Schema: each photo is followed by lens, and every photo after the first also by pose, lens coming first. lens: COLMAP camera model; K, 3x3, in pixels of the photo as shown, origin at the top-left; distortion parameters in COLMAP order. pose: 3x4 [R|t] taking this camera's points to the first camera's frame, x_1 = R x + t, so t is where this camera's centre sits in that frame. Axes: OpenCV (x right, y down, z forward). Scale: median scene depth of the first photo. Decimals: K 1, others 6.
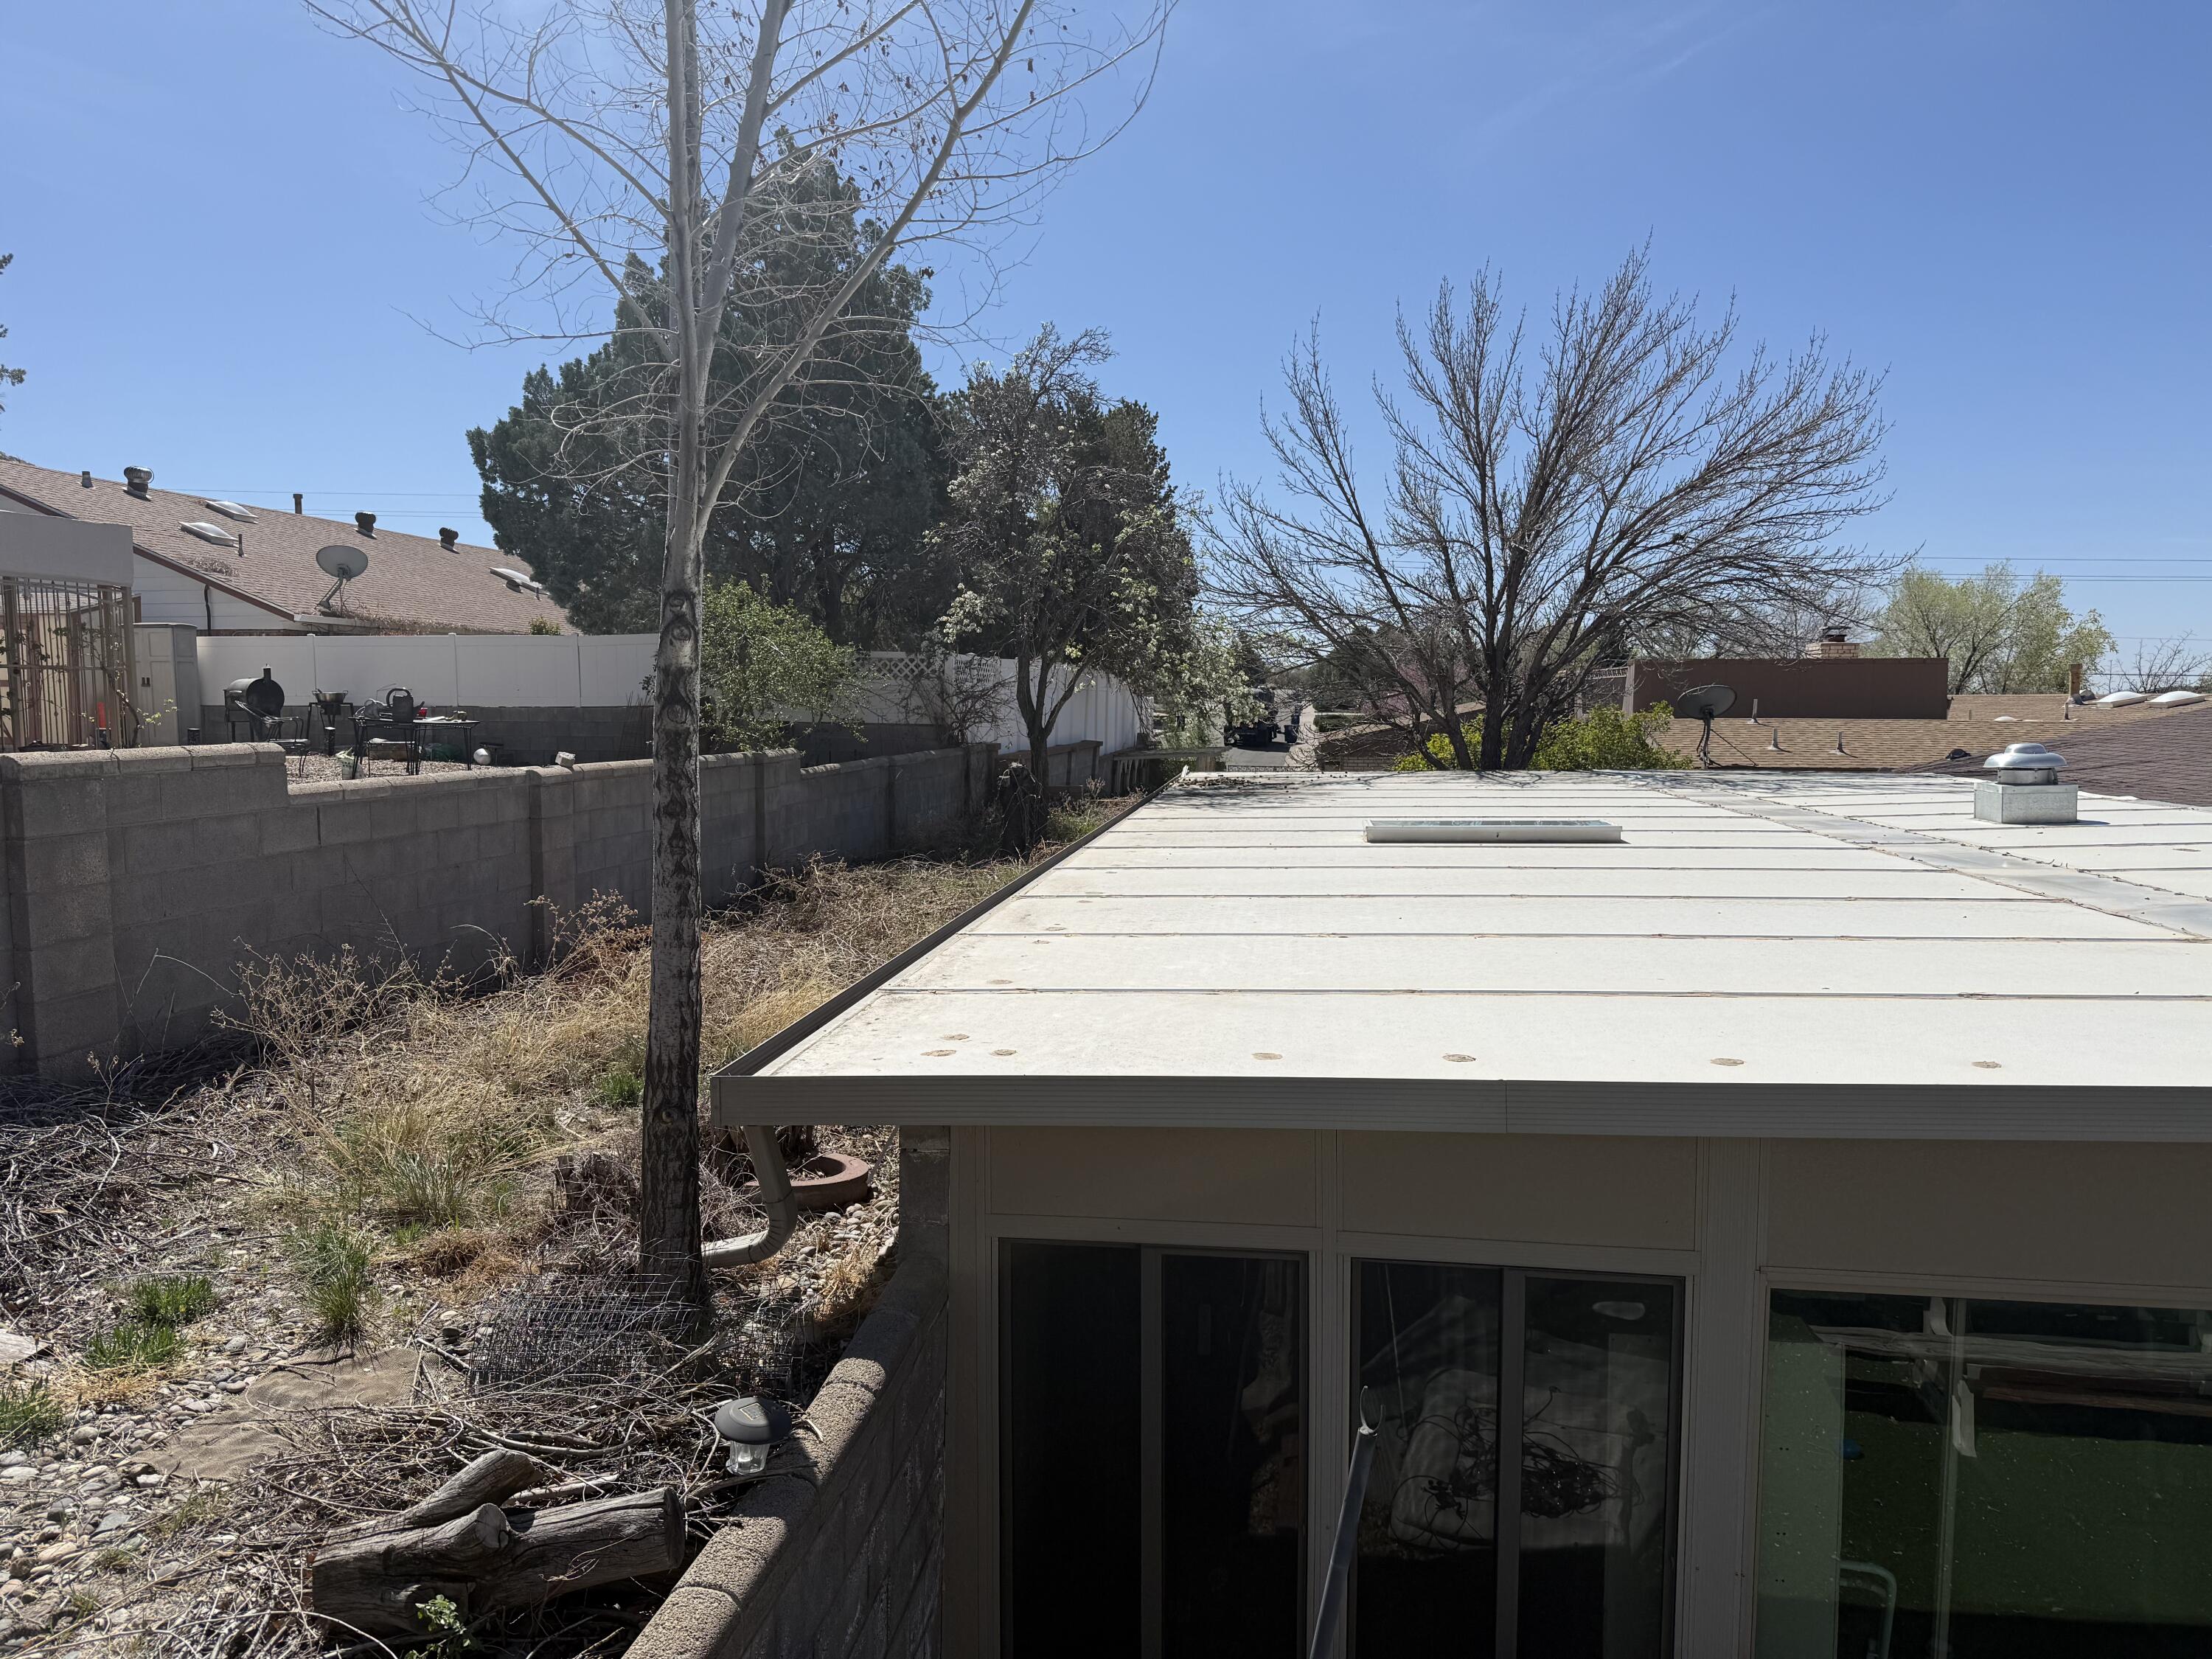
lens RADIAL K [[1594.5, 0, 1109.4], [0, 1594.5, 830.2], [0, 0, 1]] dist [-0.002866, -0.001409]
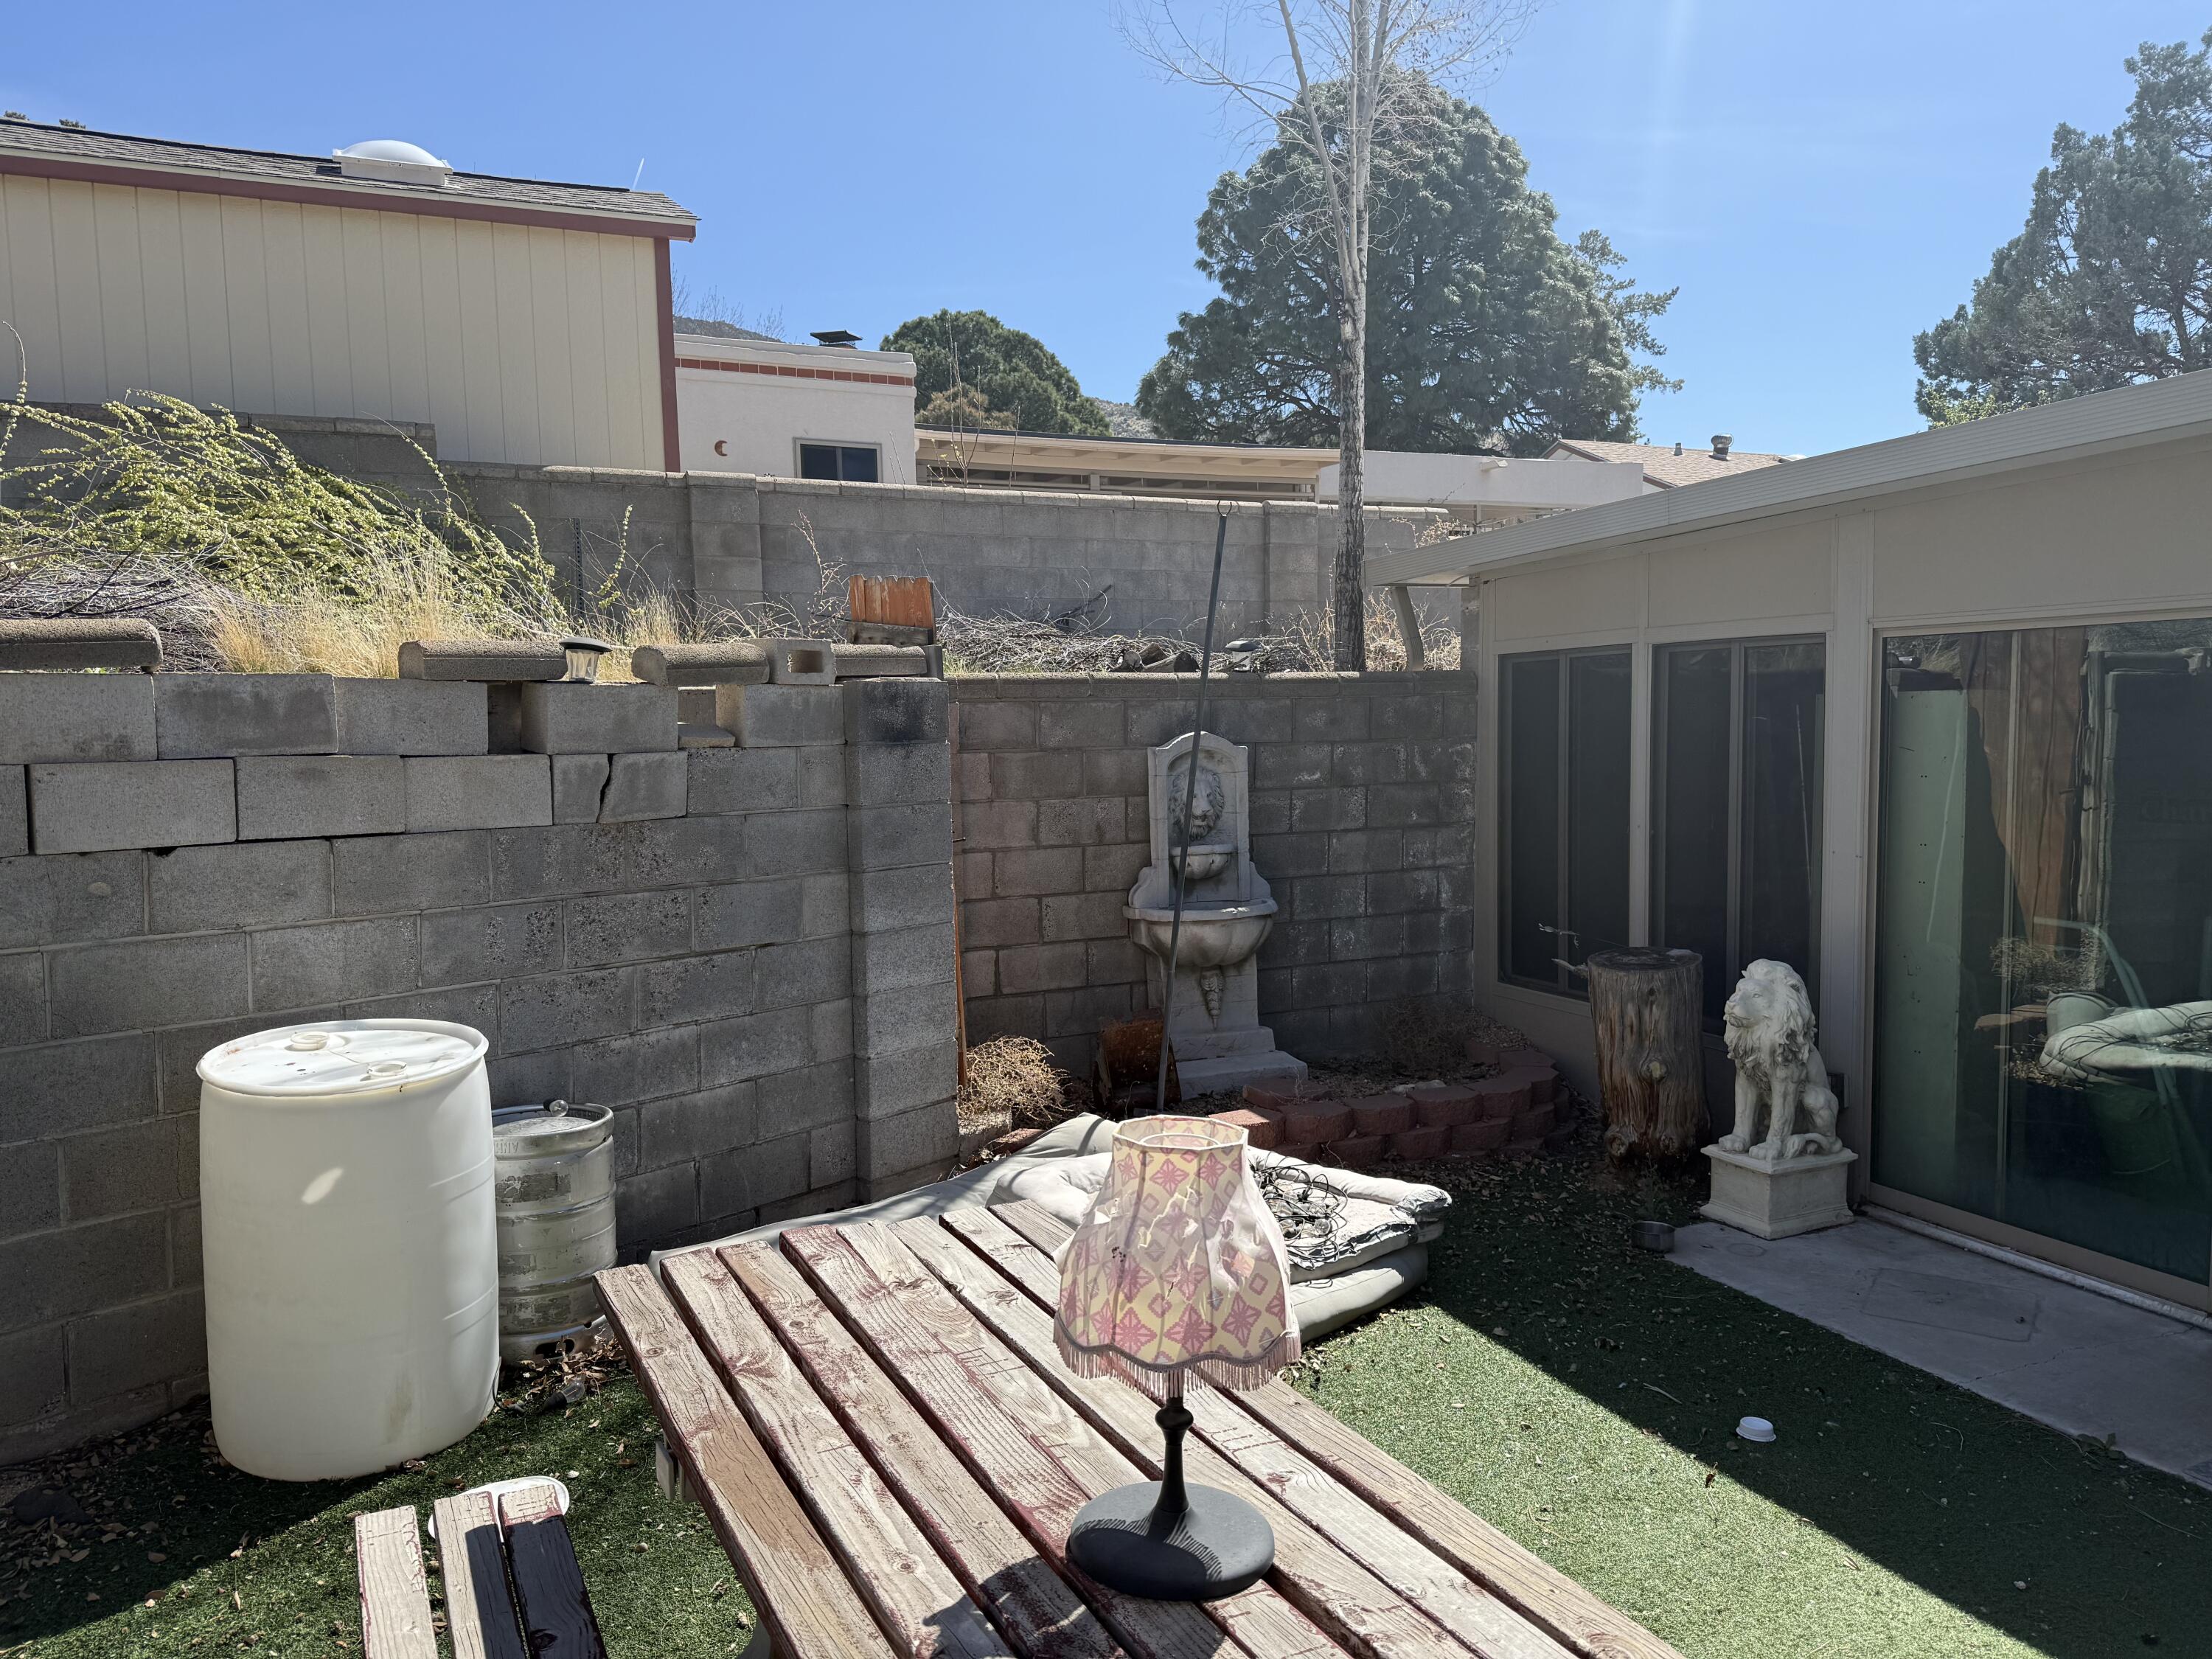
lens RADIAL K [[1594.5, 0, 1107.2], [0, 1594.5, 828.6], [0, 0, 1]] dist [-0.002866, -0.001409]
pose [[0.535048, 0.044663, -0.843640, 0.504835], [-0.047076, 0.998626, 0.023012, 0.188478], [0.843509, 0.027403, 0.536415, -0.103177]]
